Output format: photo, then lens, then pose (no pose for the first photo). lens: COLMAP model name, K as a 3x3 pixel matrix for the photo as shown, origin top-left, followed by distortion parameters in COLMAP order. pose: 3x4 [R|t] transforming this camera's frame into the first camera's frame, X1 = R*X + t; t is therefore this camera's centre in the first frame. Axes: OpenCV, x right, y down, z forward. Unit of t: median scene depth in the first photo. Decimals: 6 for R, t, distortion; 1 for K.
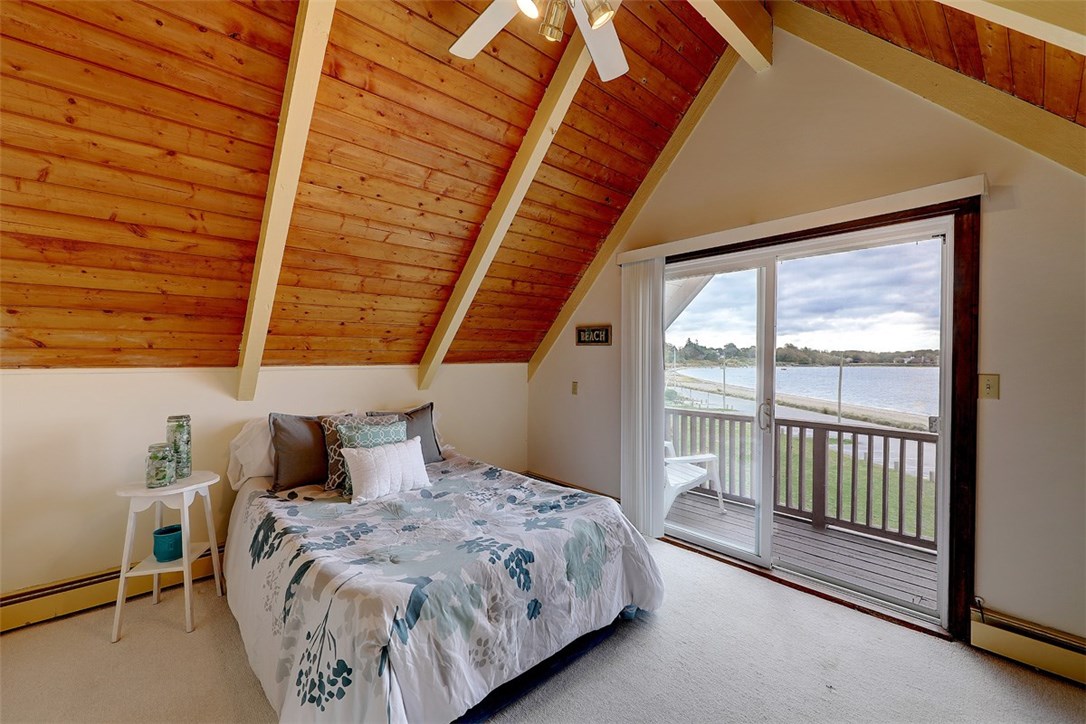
lens RADIAL K [[439.4, 0, 547.1], [0, 439.4, 363.0], [0, 0, 1]] dist [0.001151, -0.000559]
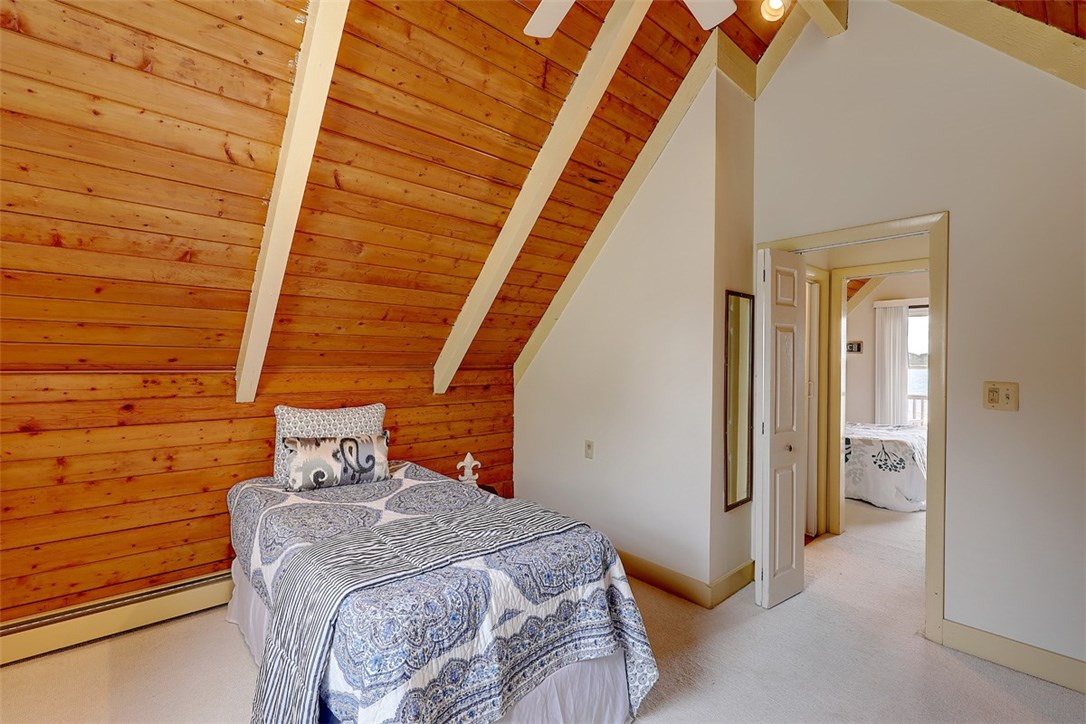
lens RADIAL K [[475.2, 0, 546.3], [0, 475.2, 358.8], [0, 0, 1]] dist [0.000872, 0.000425]
pose [[0.999842, 0.001835, -0.017699, -1.553033], [-0.002006, 0.999952, -0.009611, 0.001308], [0.017681, 0.009645, 0.999797, -1.284532]]
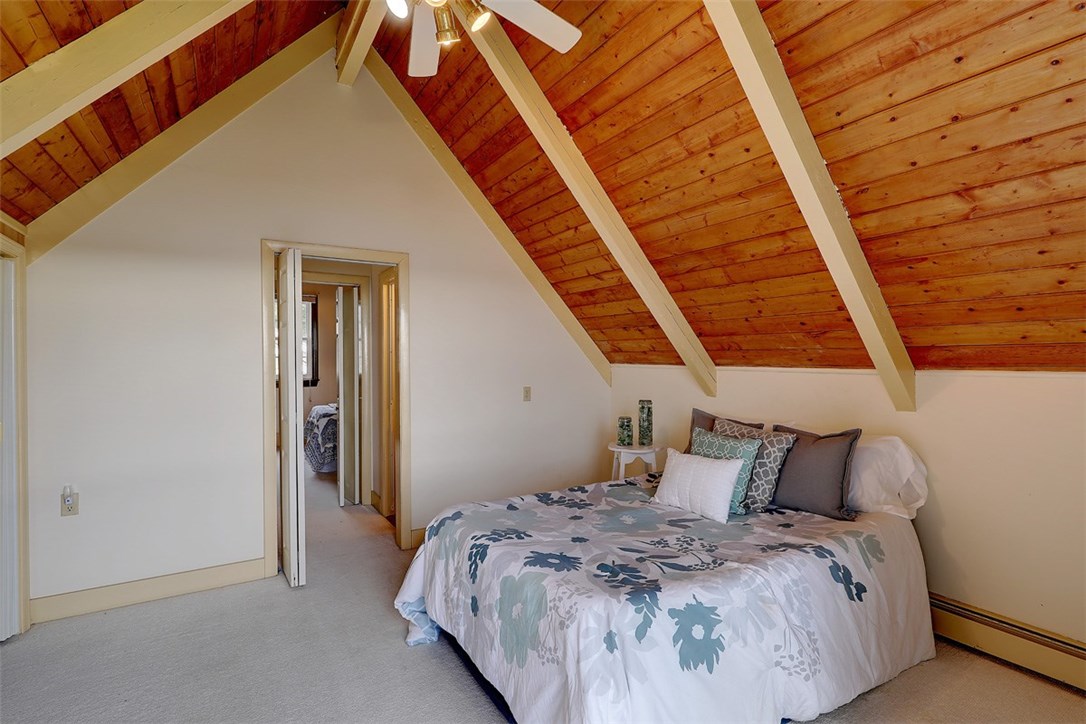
lens RADIAL K [[515.1, 0, 545.1], [0, 515.1, 364.3], [0, 0, 1]] dist [0.019488, -0.000047]
pose [[-0.183792, 0.015033, -0.982850, 0.769161], [-0.012991, 0.999759, 0.017721, -0.015132], [0.982879, 0.016025, -0.183552, 0.952340]]
